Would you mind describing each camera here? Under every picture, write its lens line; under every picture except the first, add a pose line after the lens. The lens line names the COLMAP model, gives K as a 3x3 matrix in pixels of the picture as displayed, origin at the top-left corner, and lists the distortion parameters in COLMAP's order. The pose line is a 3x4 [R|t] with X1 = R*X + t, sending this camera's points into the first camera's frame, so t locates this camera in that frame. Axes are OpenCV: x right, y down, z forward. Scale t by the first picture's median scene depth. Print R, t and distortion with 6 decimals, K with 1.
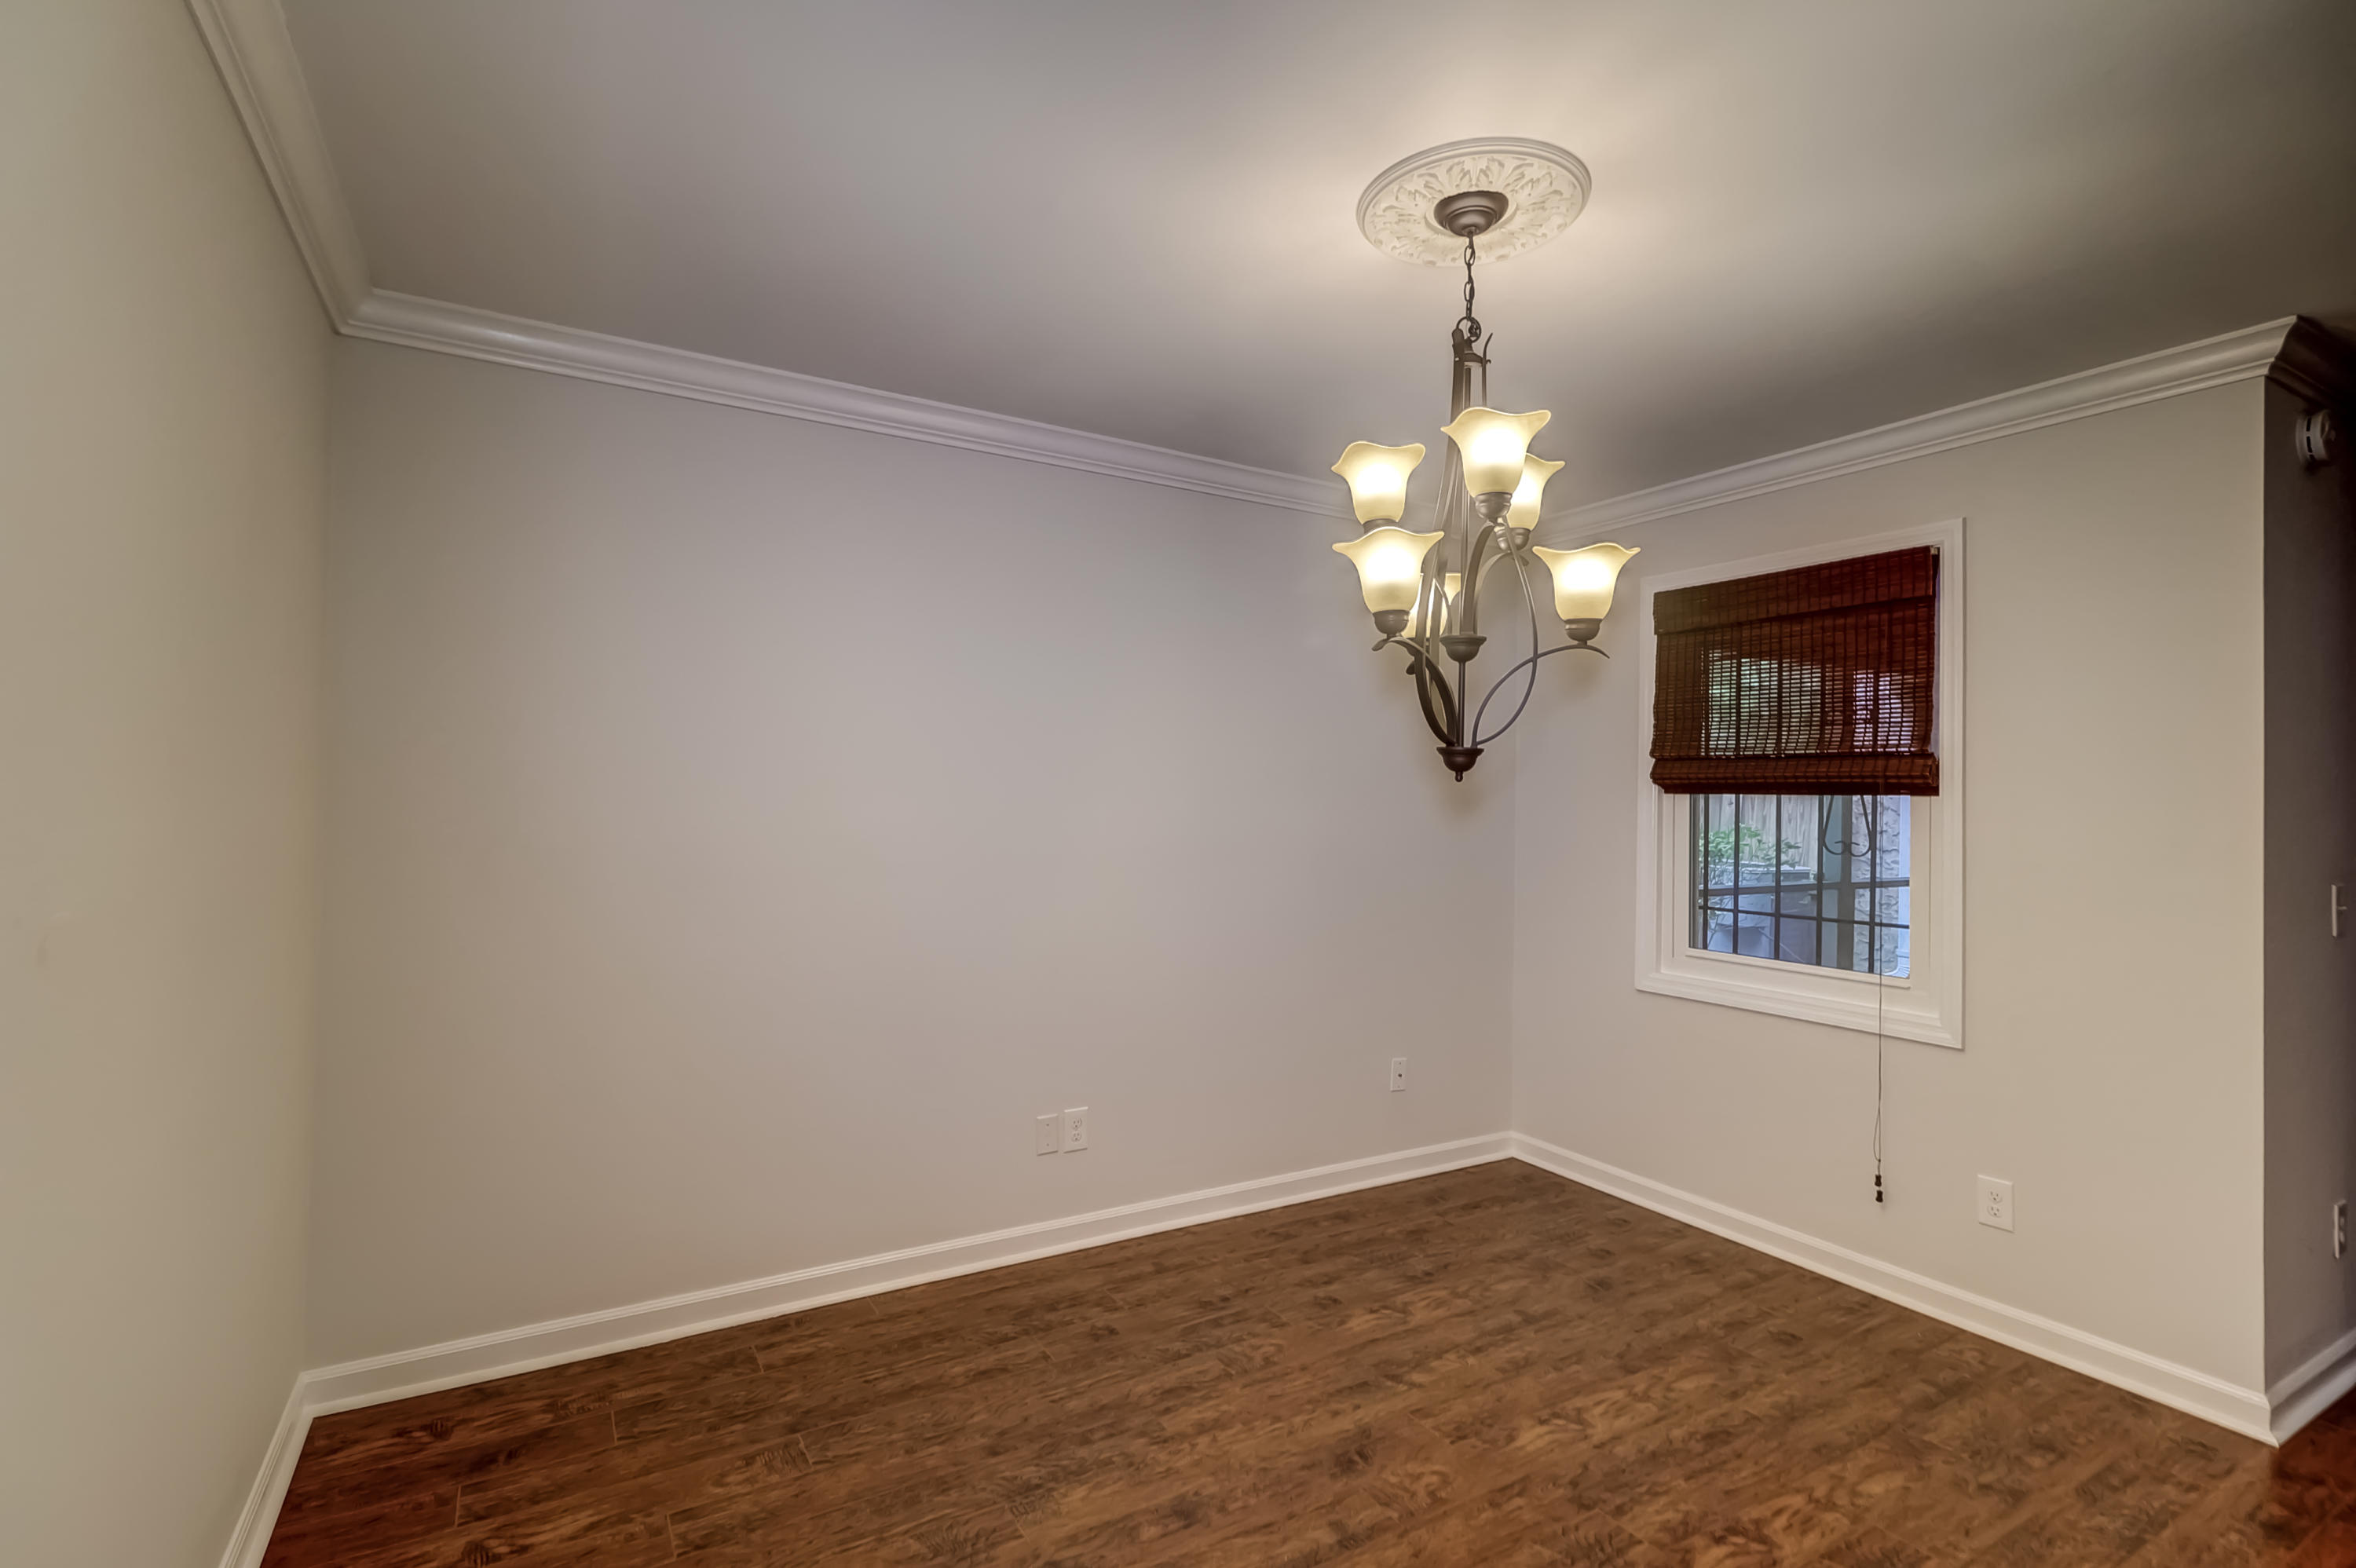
lens RADIAL K [[1084.8, 0, 1163.7], [0, 1084.8, 780.4], [0, 0, 1]] dist [0.005321, -0.002336]
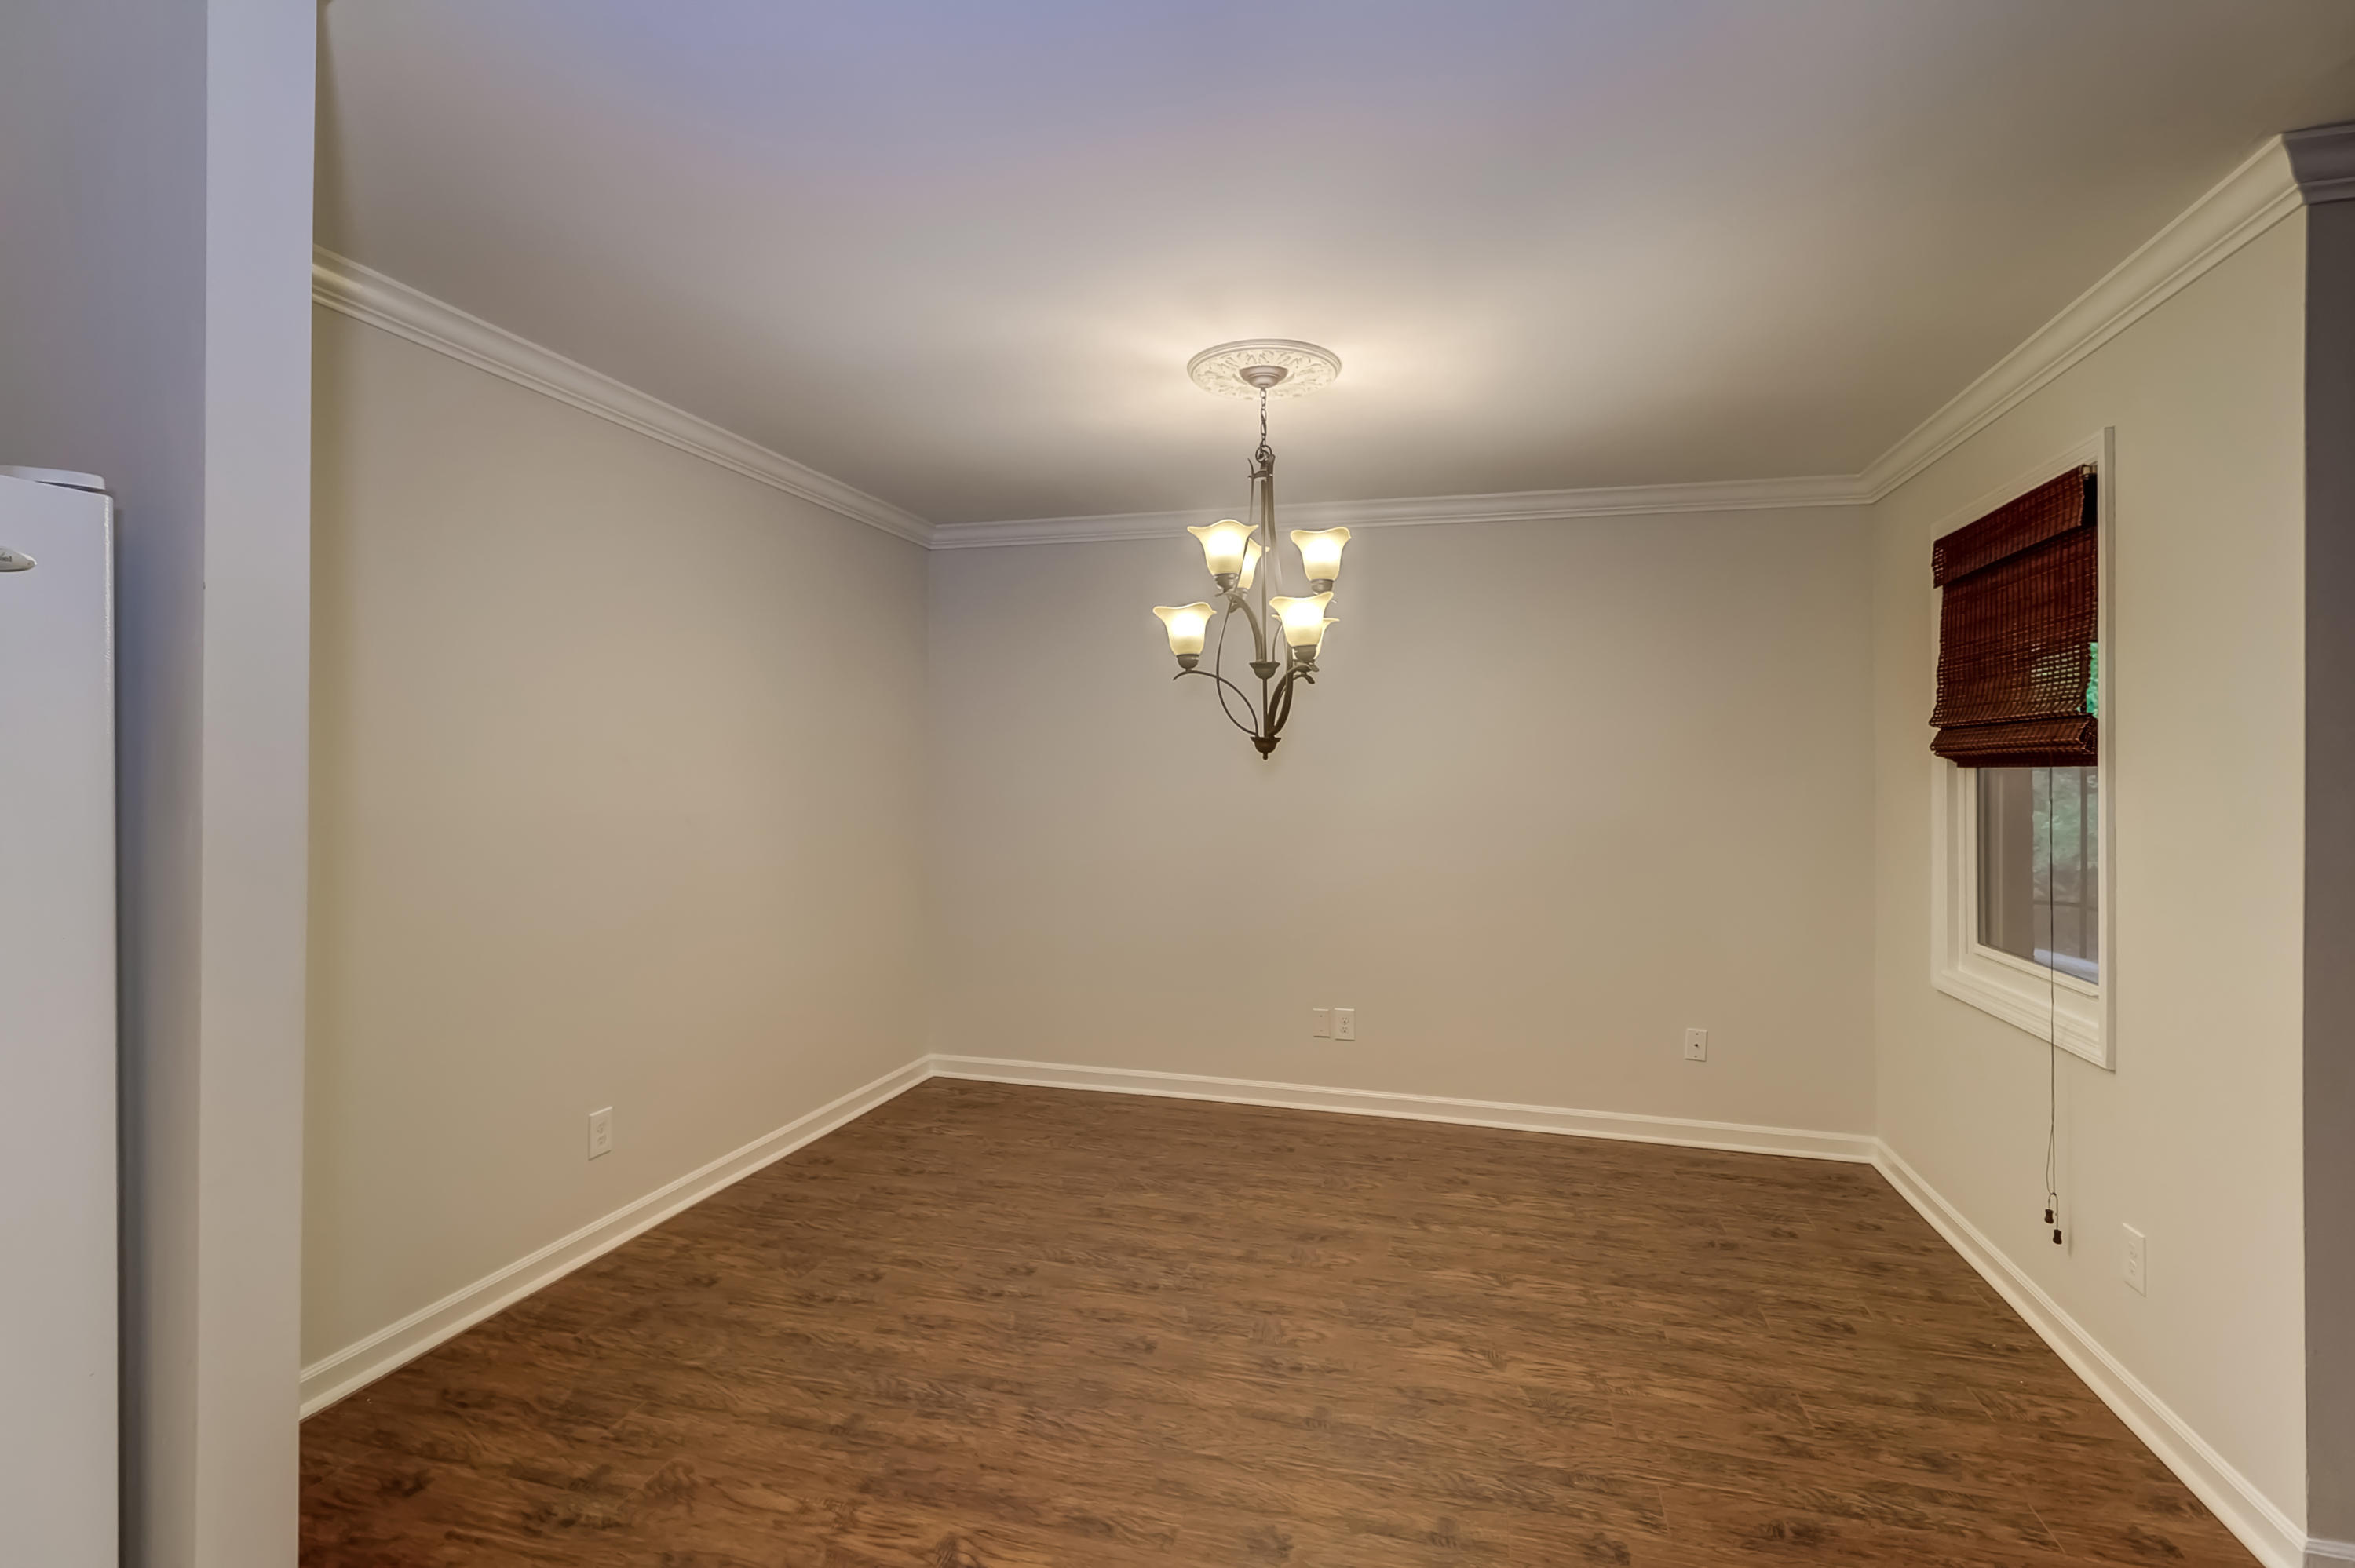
lens RADIAL K [[1084.3, 0, 1199.2], [0, 1084.3, 787.8], [0, 0, 1]] dist [0.005321, -0.002336]
pose [[0.706062, 0.000169, -0.708150, 0.866680], [0.010964, 0.999878, 0.011170, 0.015933], [0.708065, -0.015651, 0.705974, -0.078411]]
